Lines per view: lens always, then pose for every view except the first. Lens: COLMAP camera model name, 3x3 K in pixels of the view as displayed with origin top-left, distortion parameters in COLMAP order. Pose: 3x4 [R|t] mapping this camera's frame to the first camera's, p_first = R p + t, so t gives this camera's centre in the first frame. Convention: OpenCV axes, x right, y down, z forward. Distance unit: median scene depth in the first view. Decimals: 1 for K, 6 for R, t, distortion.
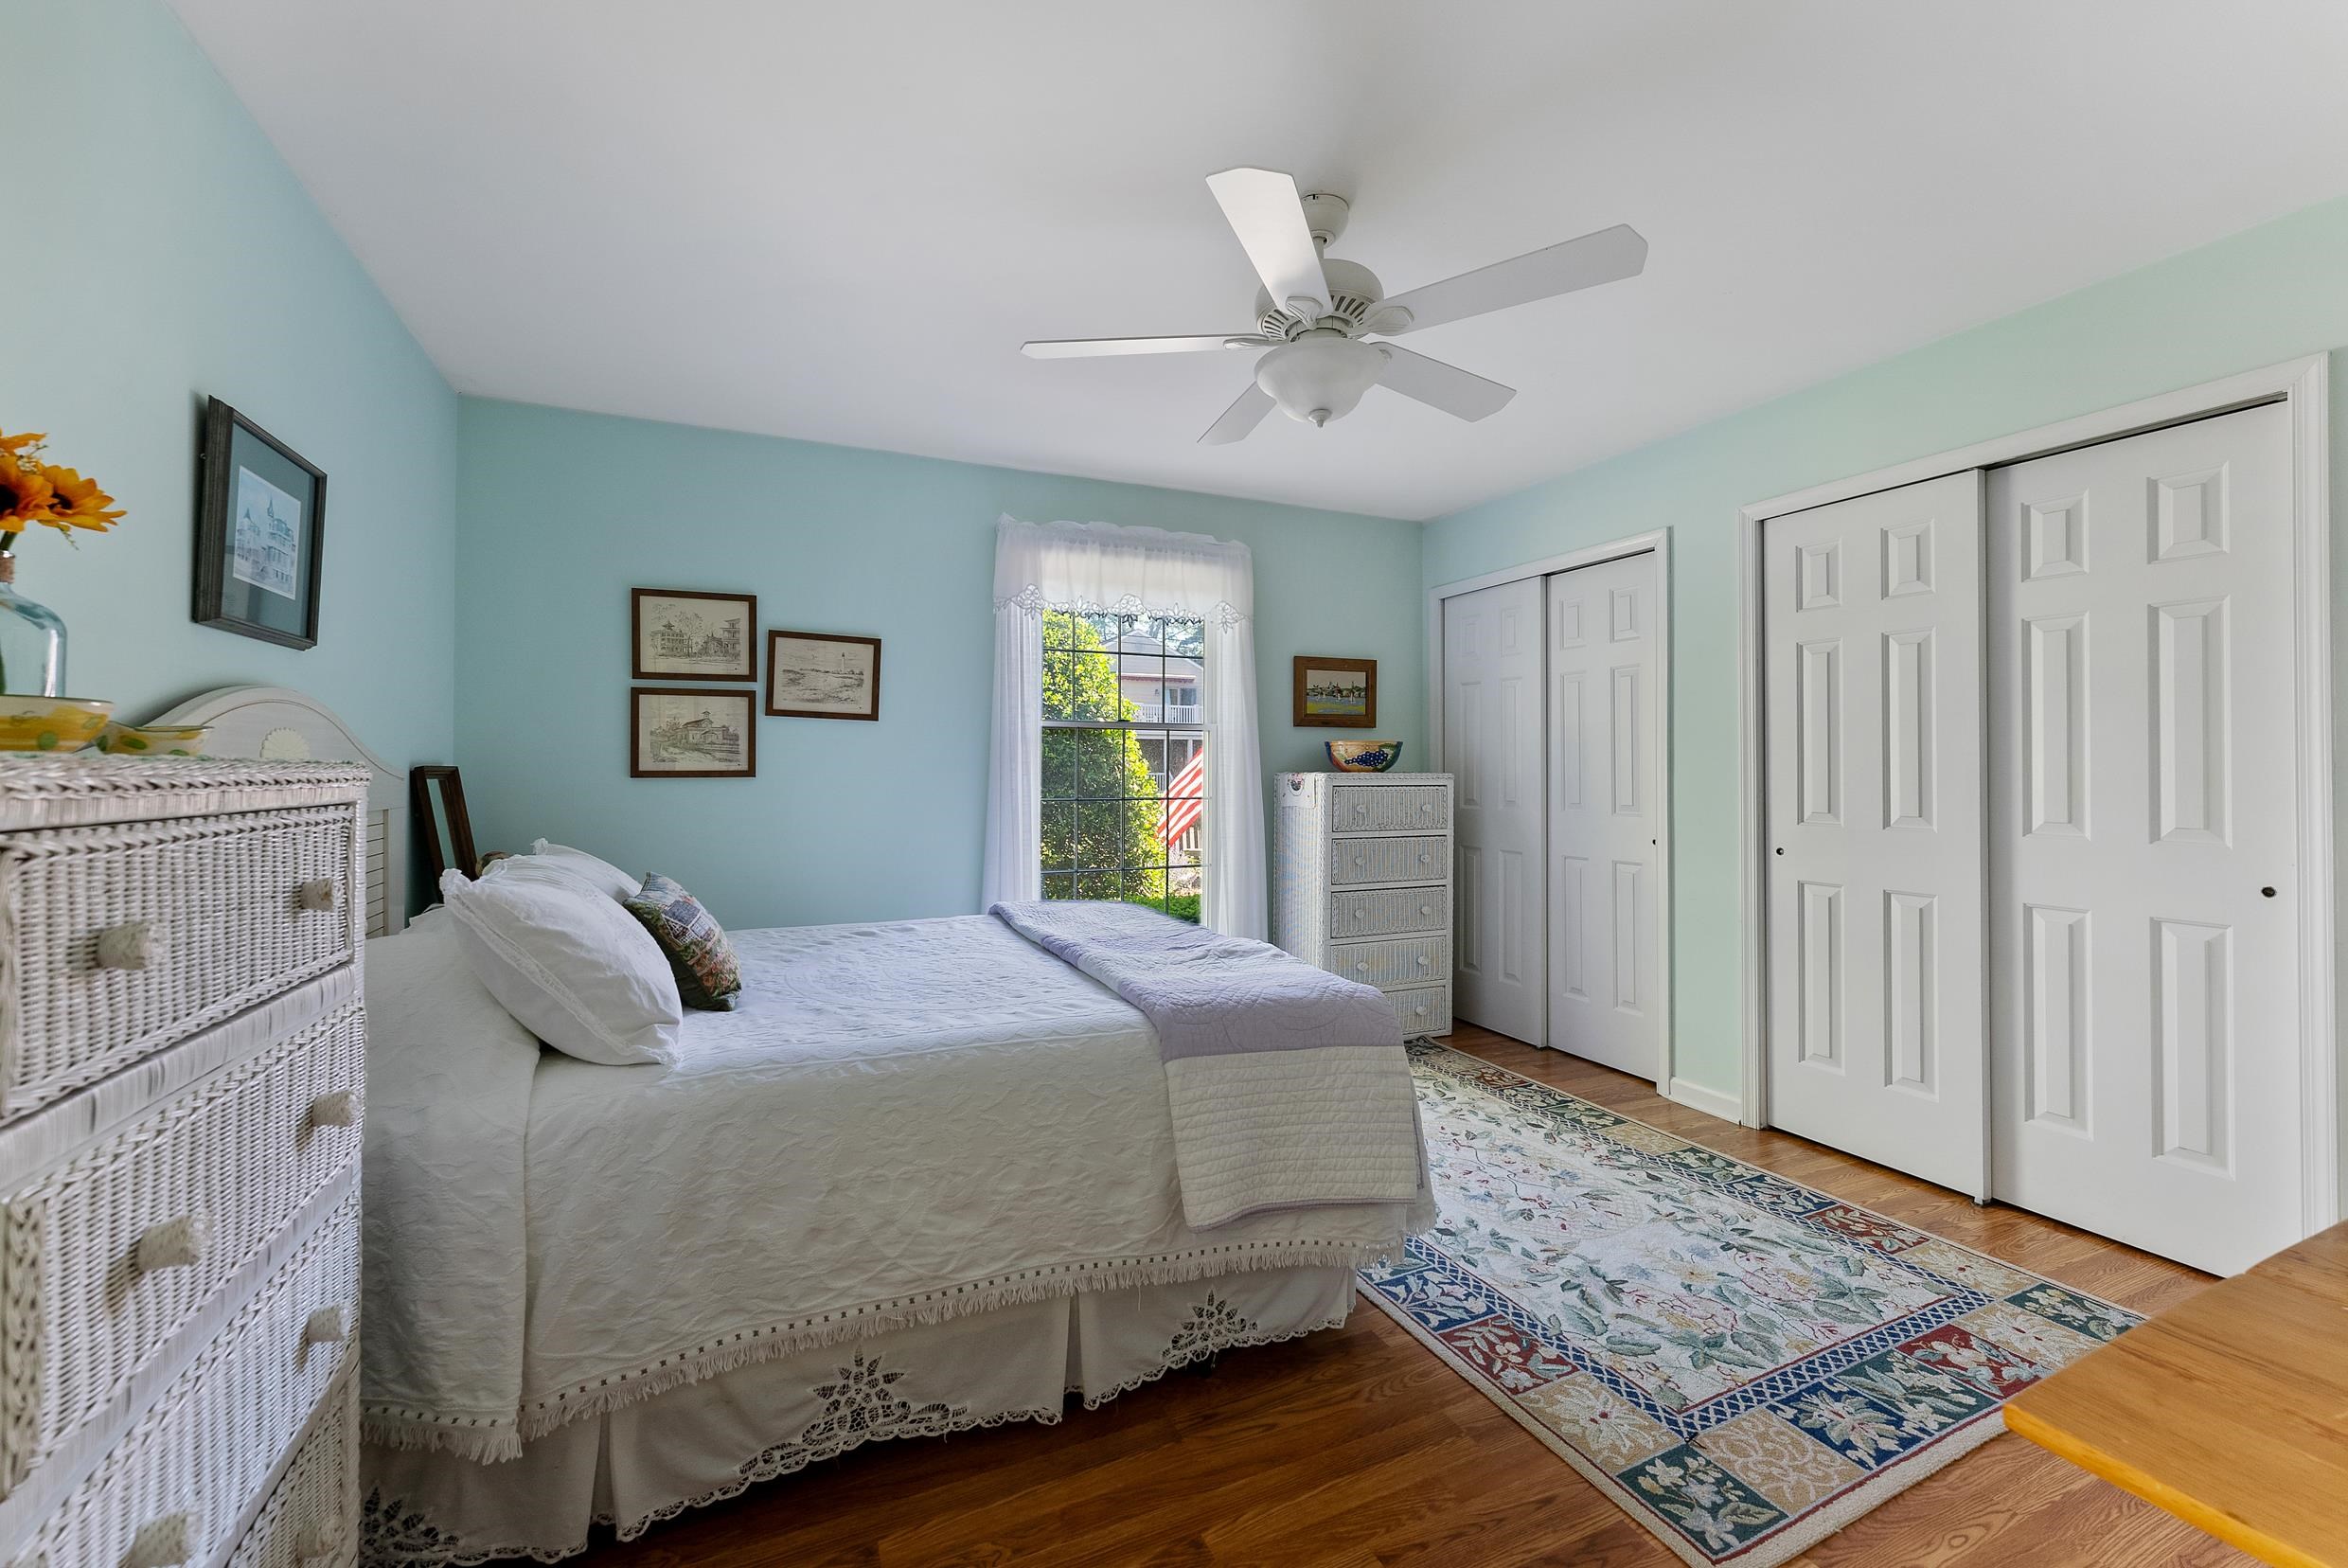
lens RADIAL K [[934.0, 0, 1169.6], [0, 934.0, 788.1], [0, 0, 1]] dist [-0.000542, 0.000058]
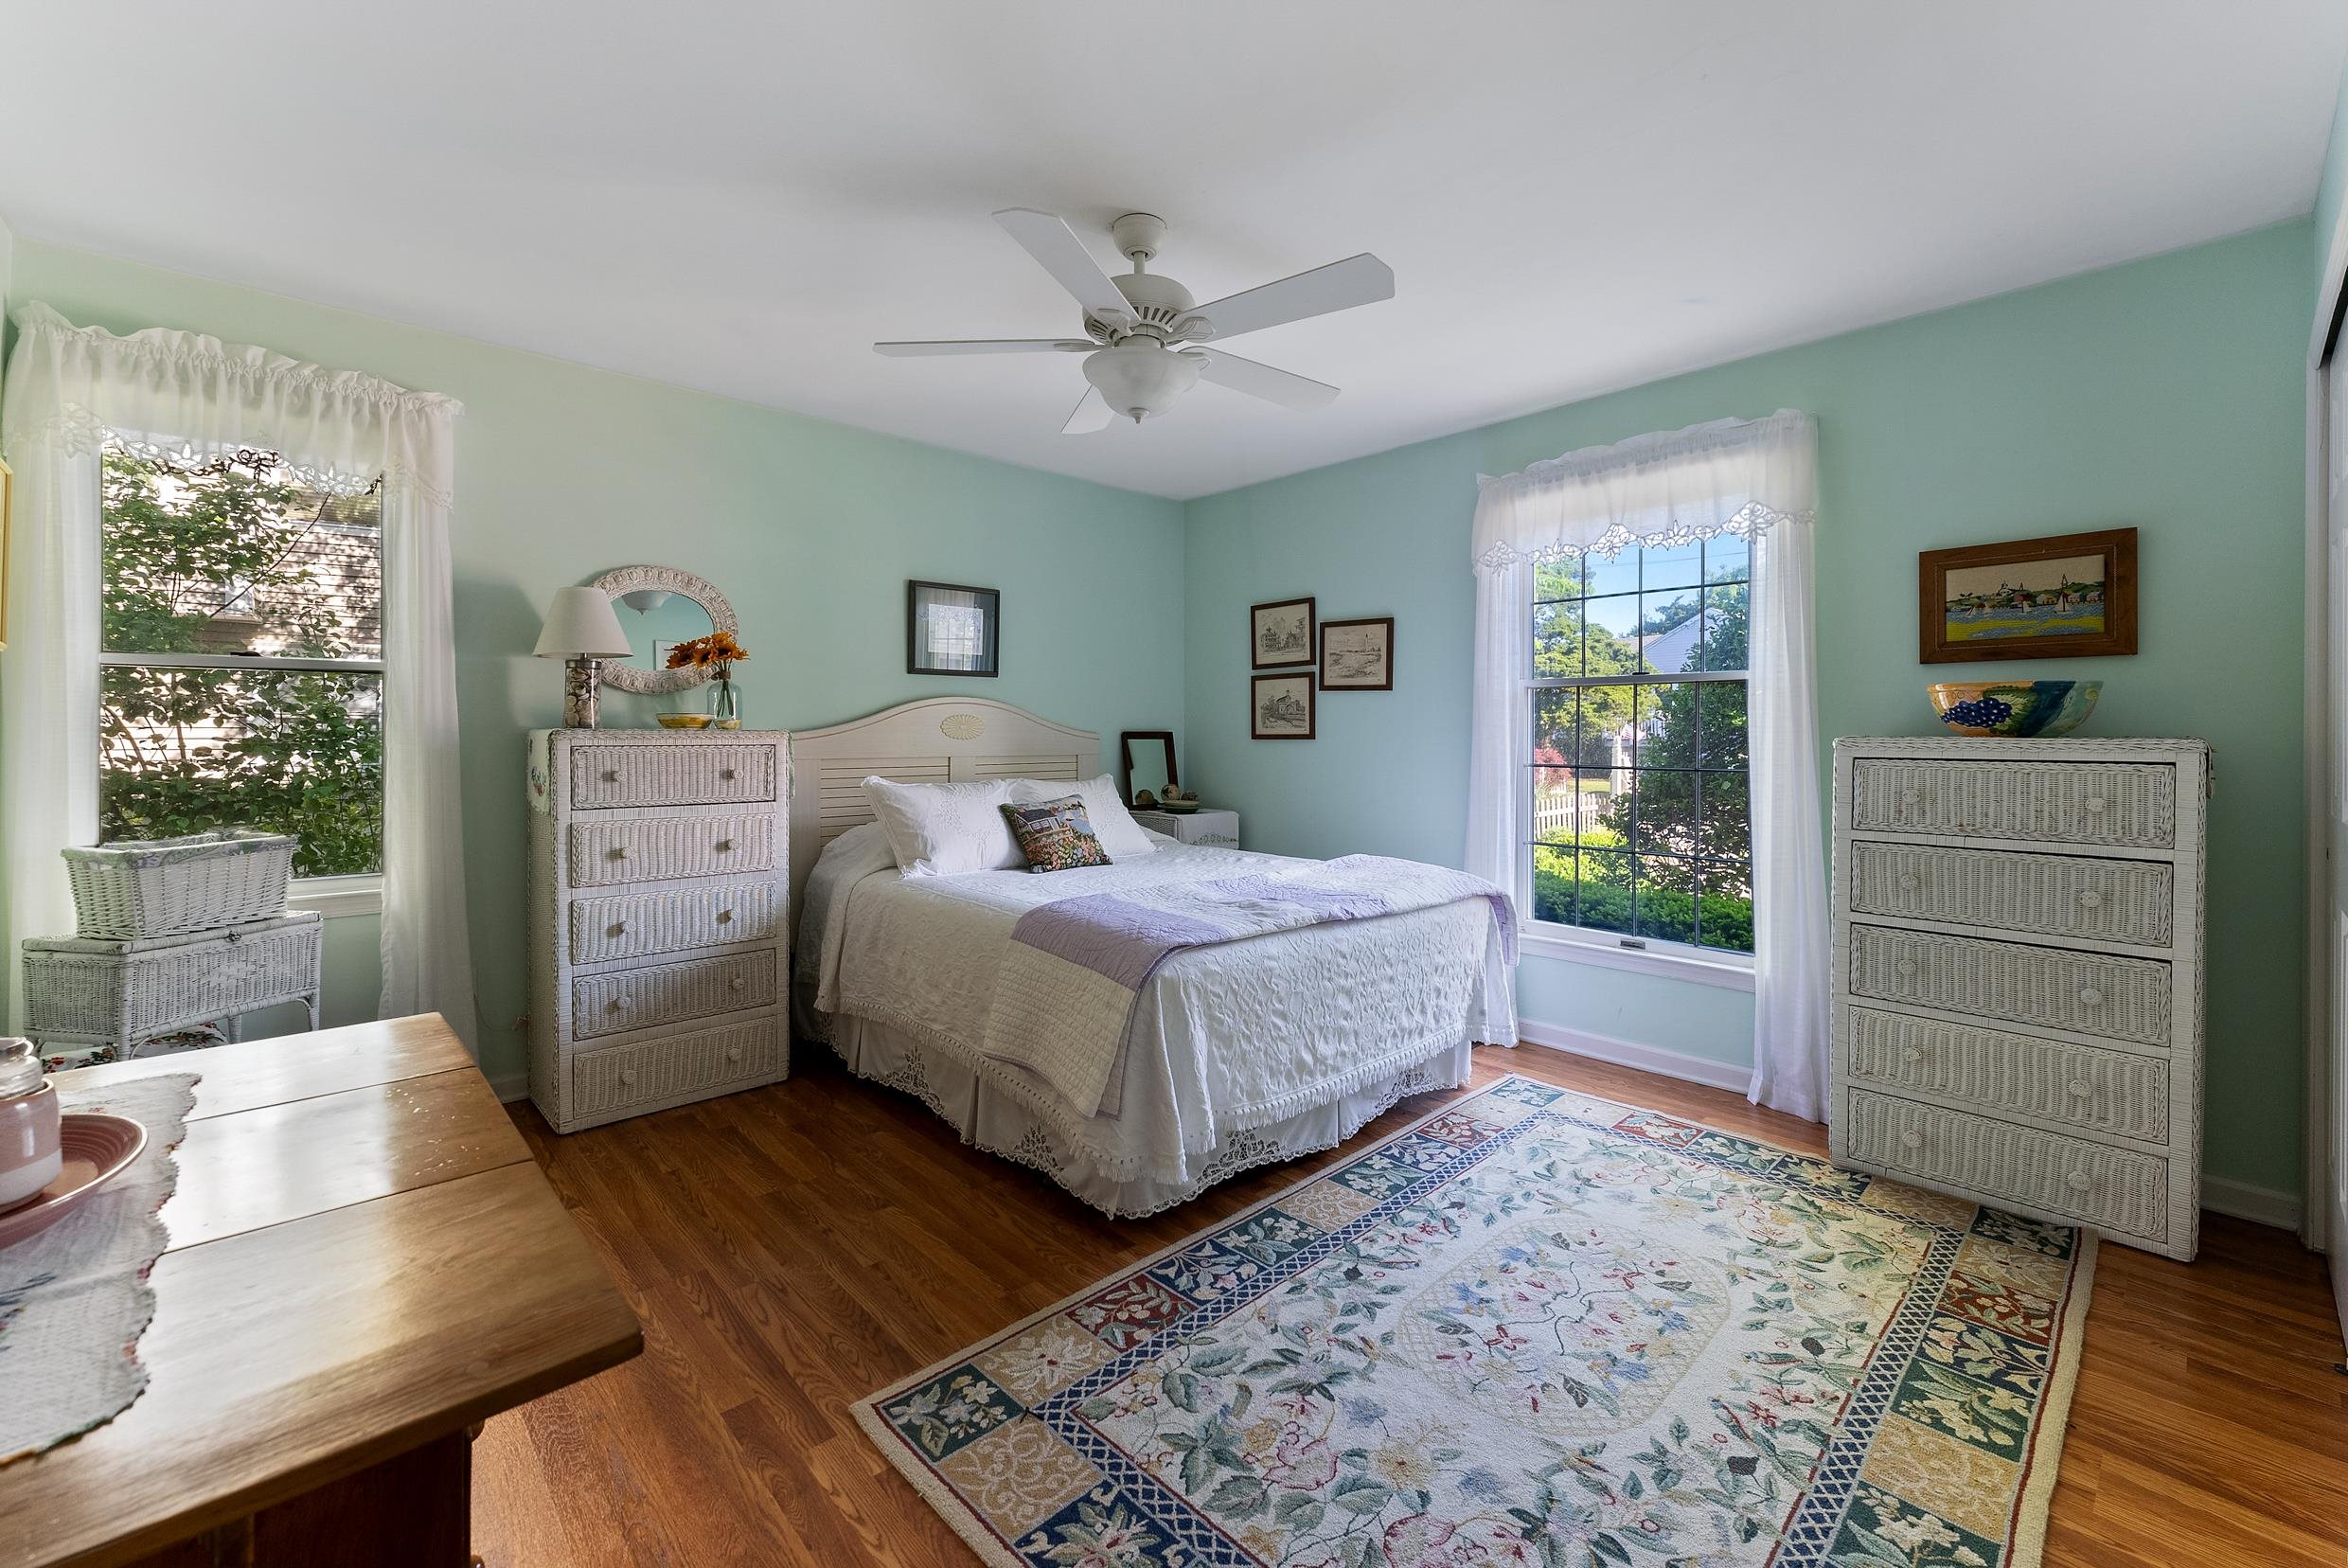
lens RADIAL K [[952.9, 0, 1163.2], [0, 952.9, 778.4], [0, 0, 1]] dist [0.001422, 0.000054]
pose [[0.325128, 0.043392, -0.944674, 0.874468], [-0.018072, 0.999049, 0.039669, -0.007988], [0.945497, 0.004175, 0.325603, 0.459758]]
